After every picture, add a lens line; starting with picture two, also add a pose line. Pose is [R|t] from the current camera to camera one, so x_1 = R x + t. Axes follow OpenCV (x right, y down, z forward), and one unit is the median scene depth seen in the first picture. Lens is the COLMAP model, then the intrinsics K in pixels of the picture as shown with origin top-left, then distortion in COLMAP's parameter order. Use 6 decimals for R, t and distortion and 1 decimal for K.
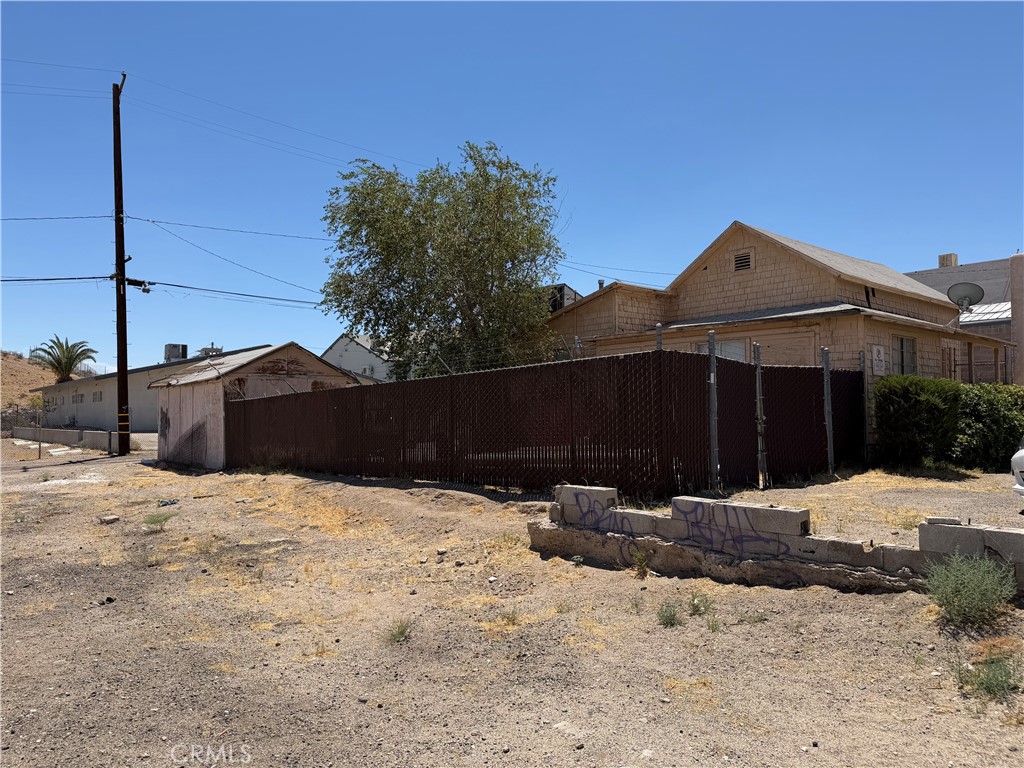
lens RADIAL K [[696.0, 0, 512.0], [0, 696.0, 384.0], [0, 0, 1]] dist [0.032088, -0.000295]
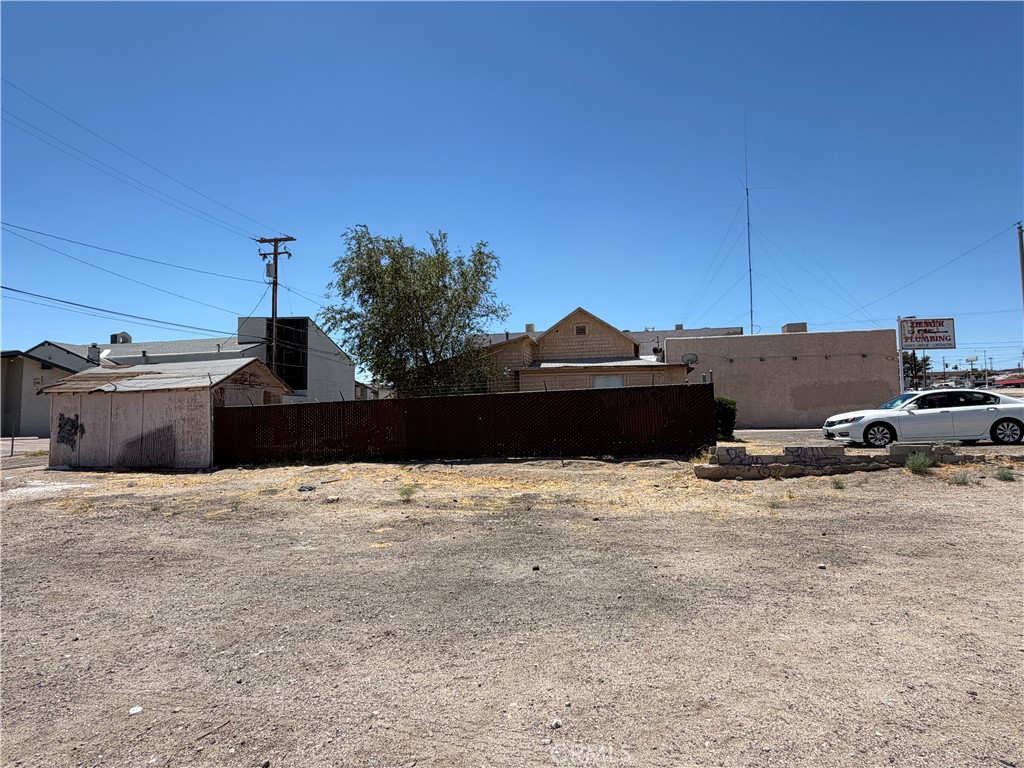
lens RADIAL K [[544.0, 0, 512.0], [0, 544.0, 384.0], [0, 0, 1]] dist [0.003339, 0.000426]
pose [[0.802391, 0.036583, 0.595676, -0.613842], [-0.018596, 0.999167, -0.036315, 0.011658], [-0.596508, 0.018062, 0.802404, 0.015580]]
